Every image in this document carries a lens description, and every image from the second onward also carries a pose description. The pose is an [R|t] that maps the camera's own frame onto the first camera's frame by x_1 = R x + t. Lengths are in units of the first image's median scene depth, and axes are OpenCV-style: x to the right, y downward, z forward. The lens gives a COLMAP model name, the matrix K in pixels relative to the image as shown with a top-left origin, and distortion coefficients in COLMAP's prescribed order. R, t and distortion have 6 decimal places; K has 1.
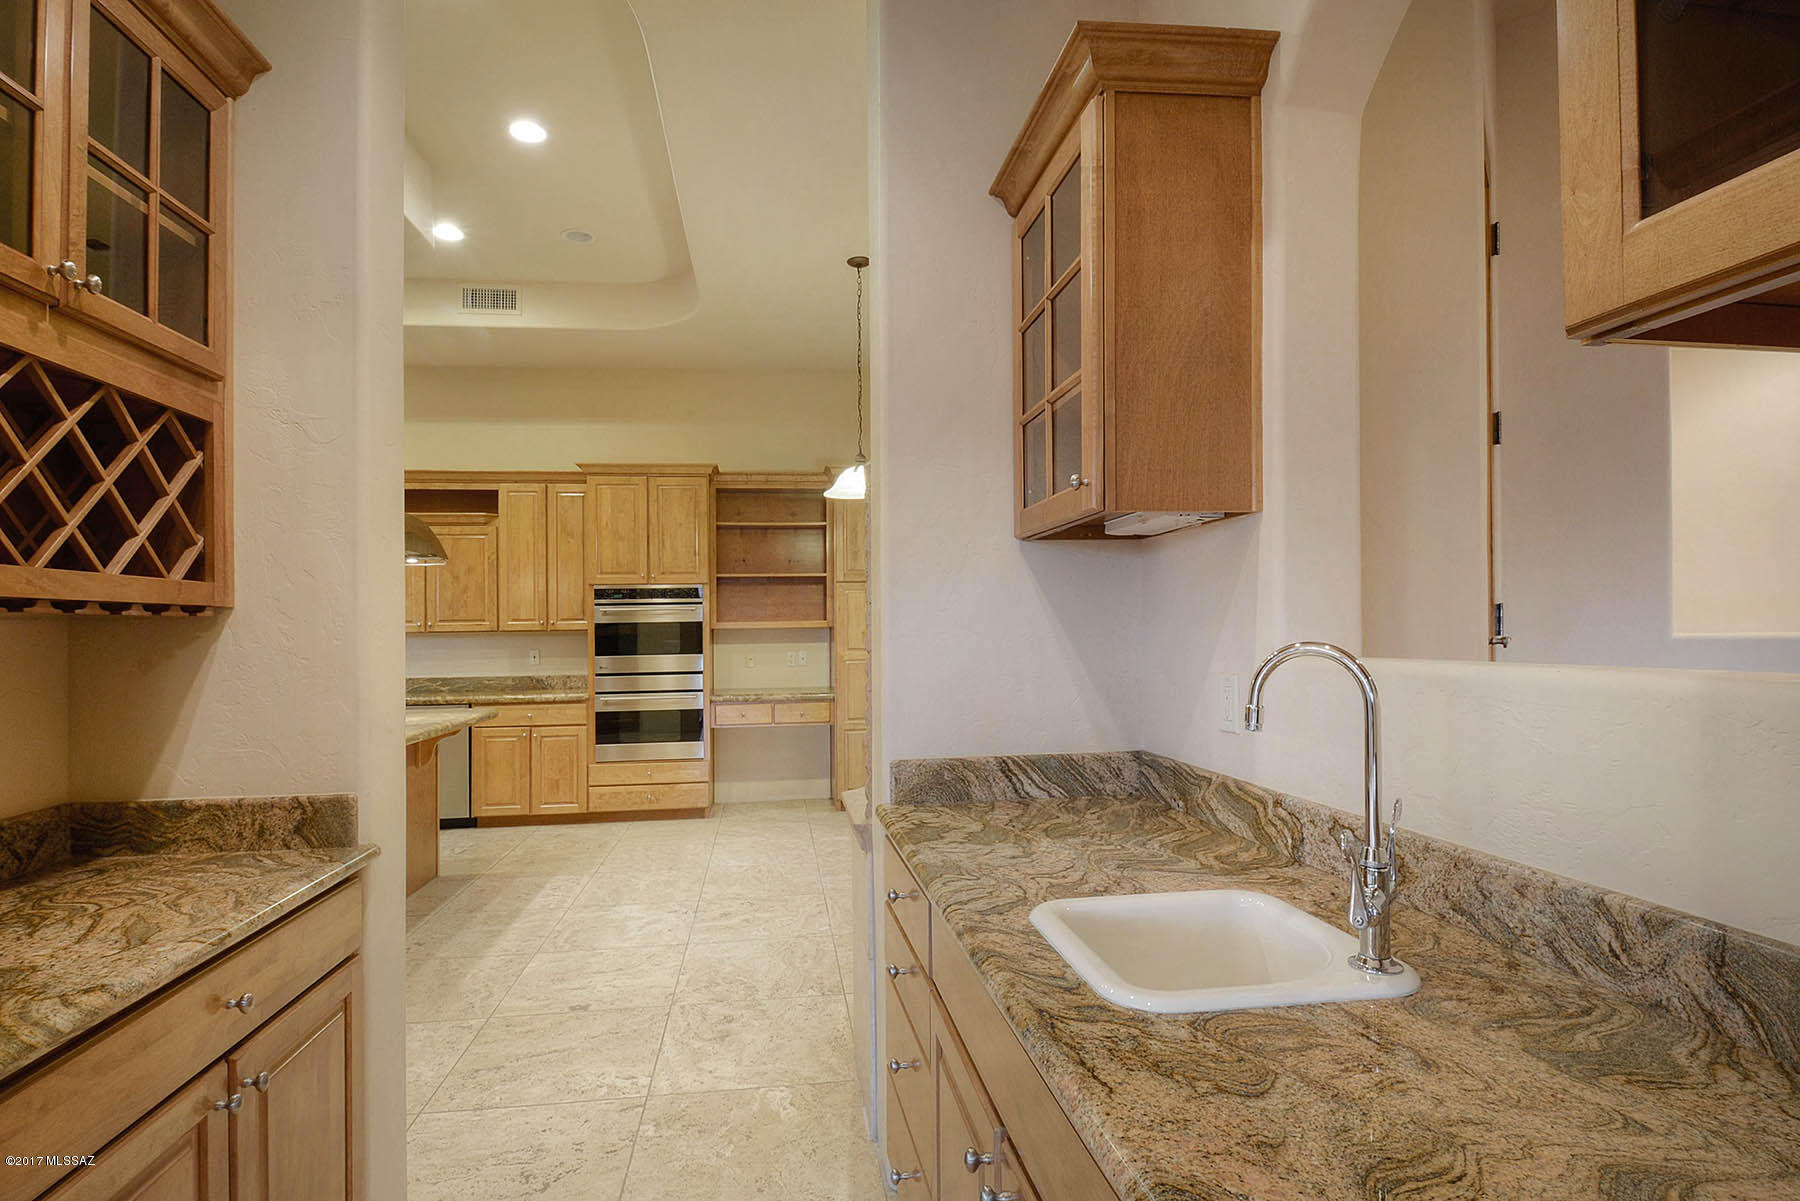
lens RADIAL K [[838.3, 0, 873.6], [0, 838.3, 624.2], [0, 0, 1]] dist [0.091681, -0.000126]
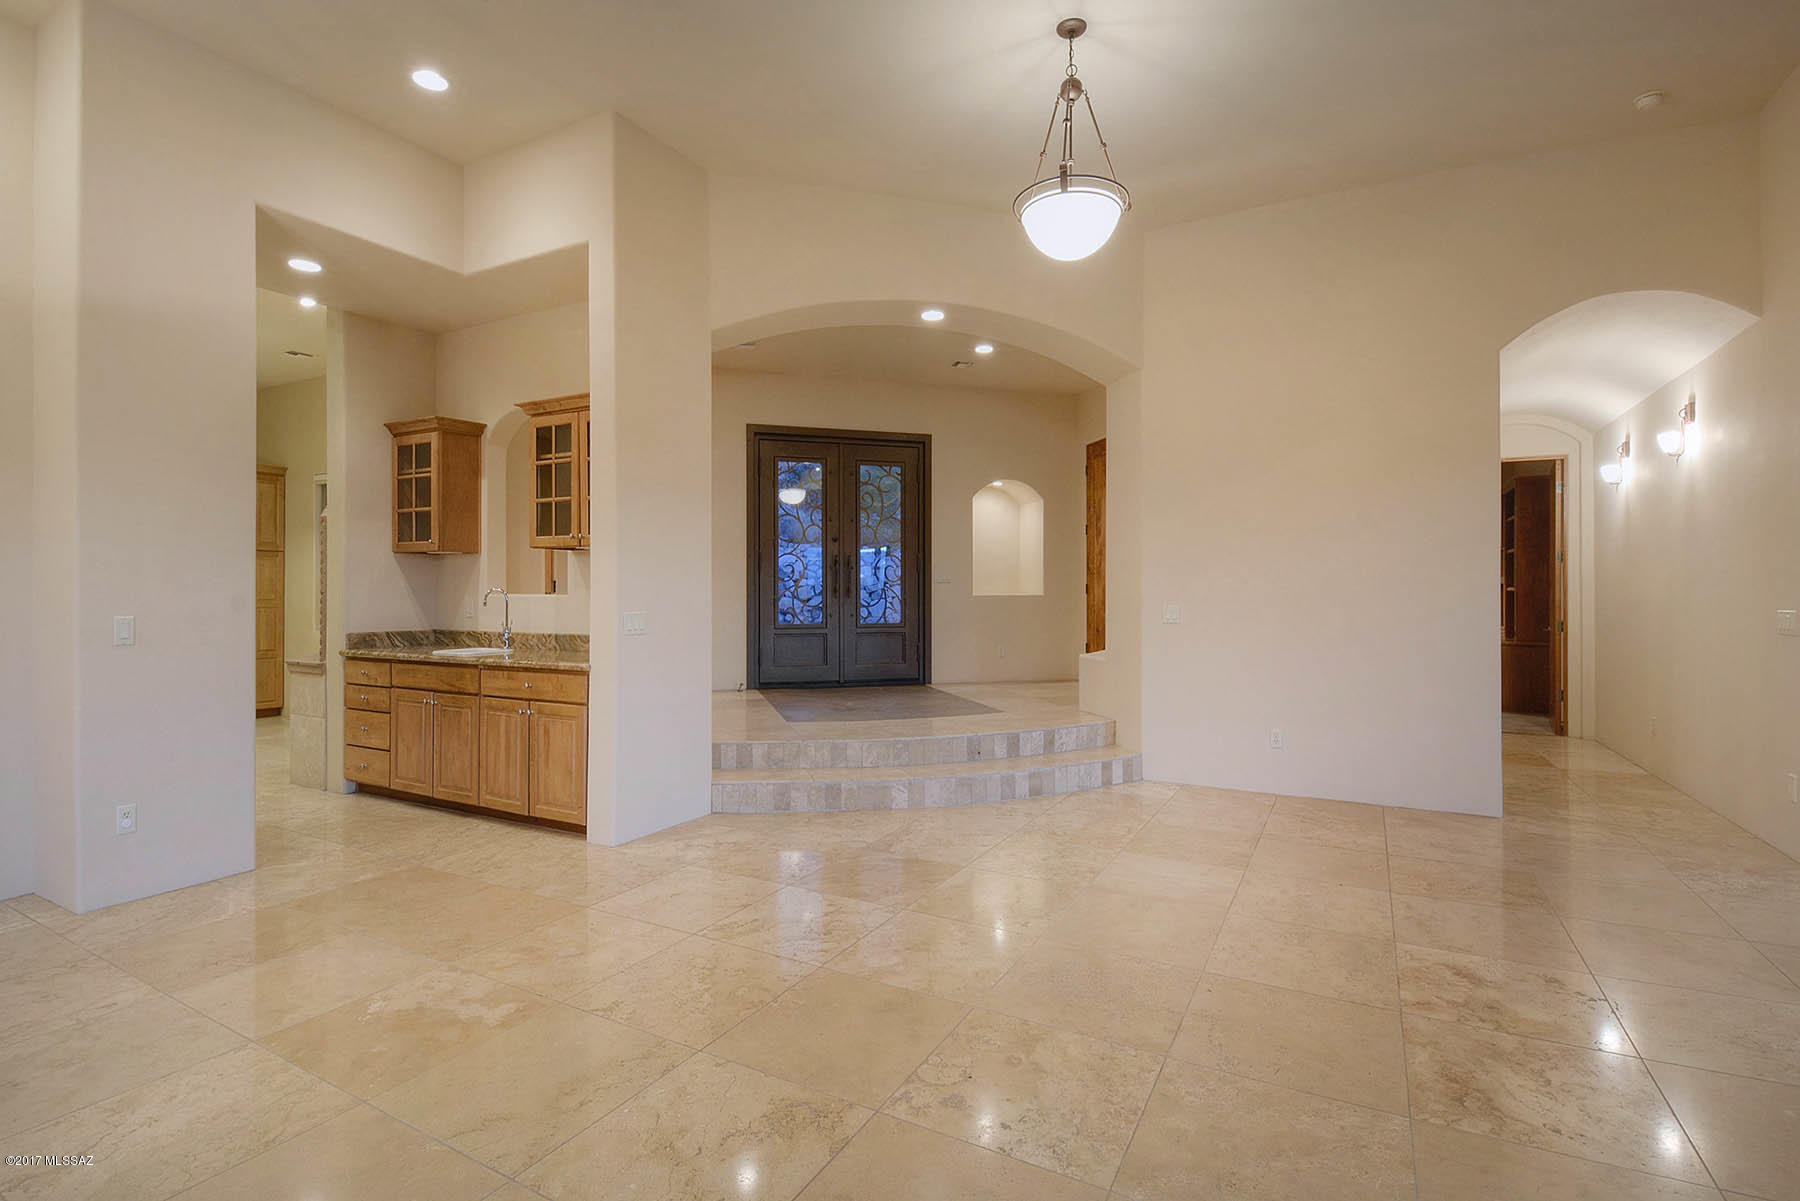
lens RADIAL K [[866.2, 0, 900.0], [0, 866.2, 600.5], [0, 0, 1]] dist [-0.000883, -0.000338]
pose [[0.585142, 0.009036, 0.810880, -1.179910], [-0.017513, 0.999846, 0.001496, 0.022389], [-0.810741, -0.015076, 0.585210, -2.050190]]
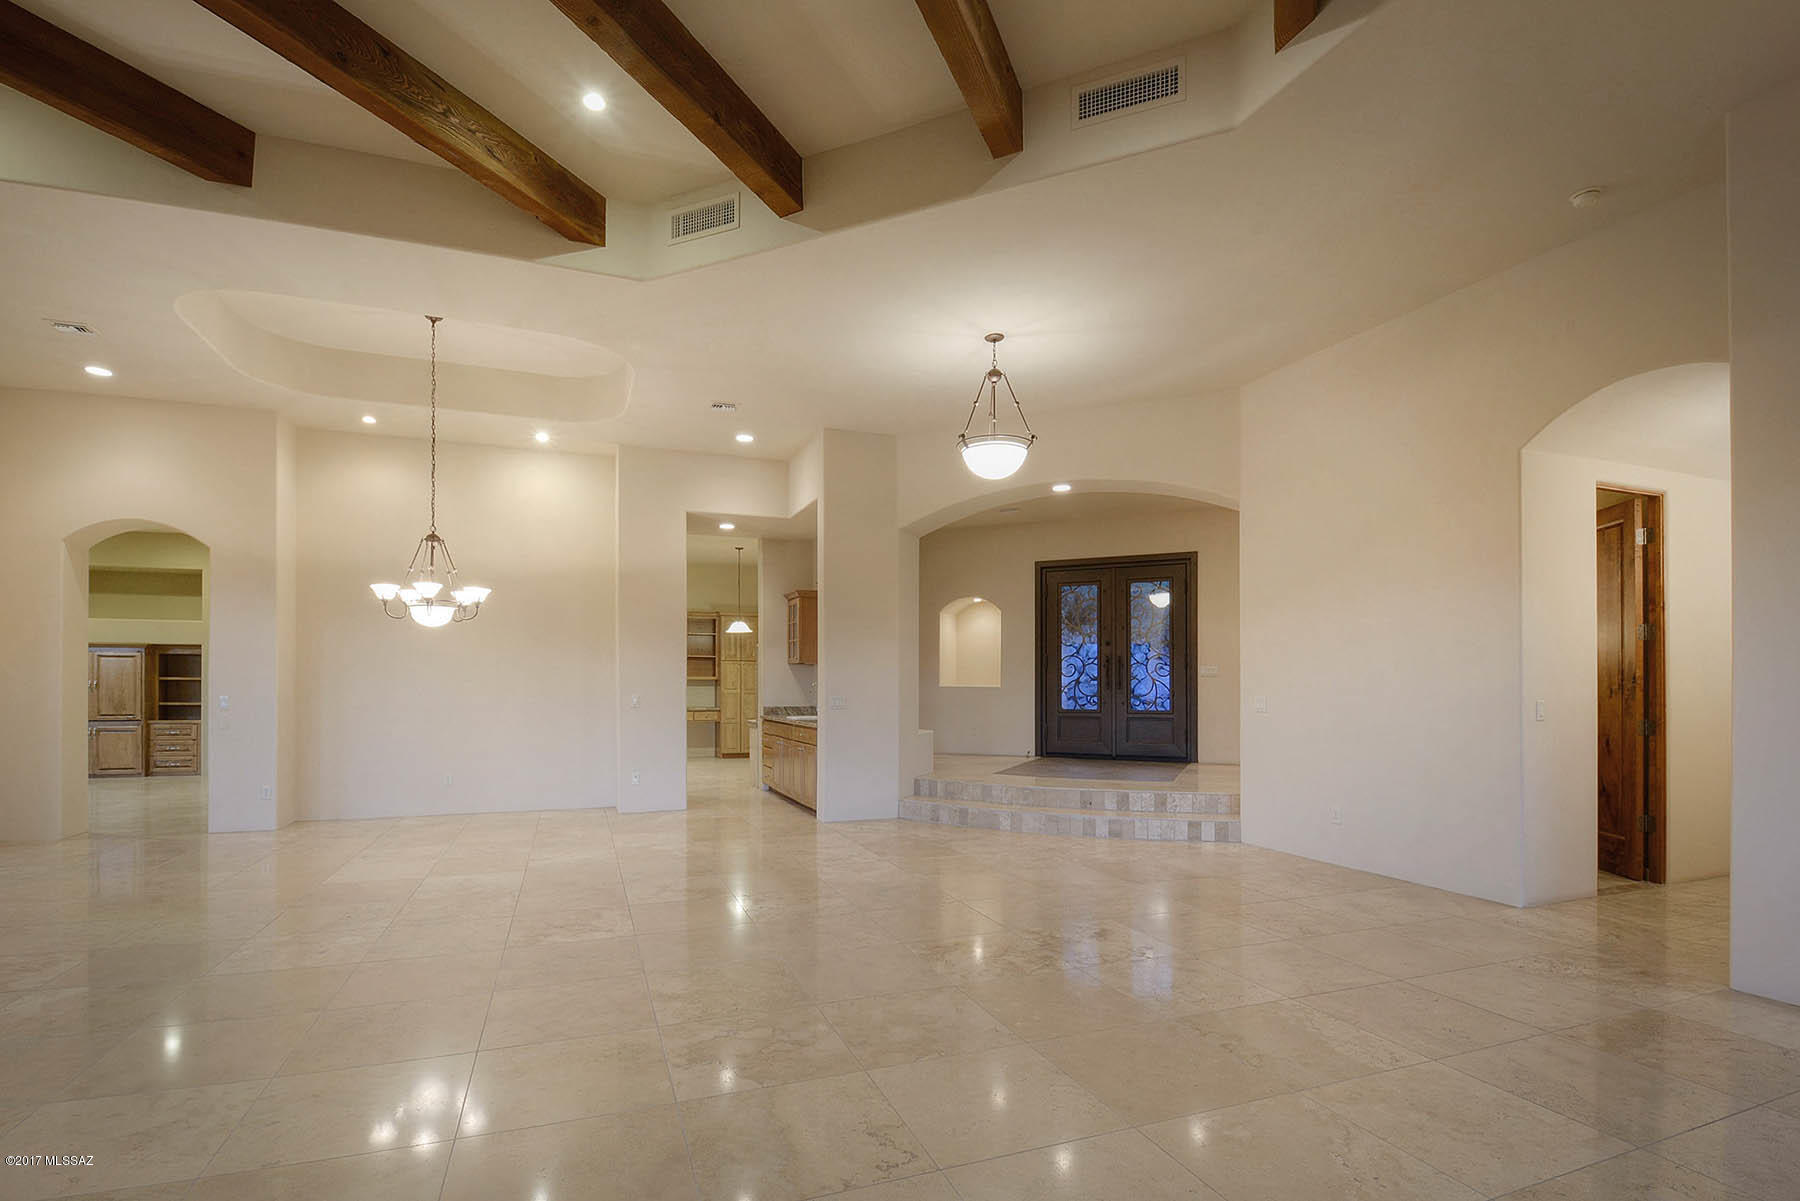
lens RADIAL K [[829.3, 0, 895.5], [0, 829.3, 675.5], [0, 0, 1]] dist [-0.000311, -0.000230]
pose [[0.968624, 0.018775, 0.247819, -0.446543], [-0.018072, 0.999824, -0.005110, -0.016303], [-0.247872, 0.000471, 0.968793, -4.102500]]
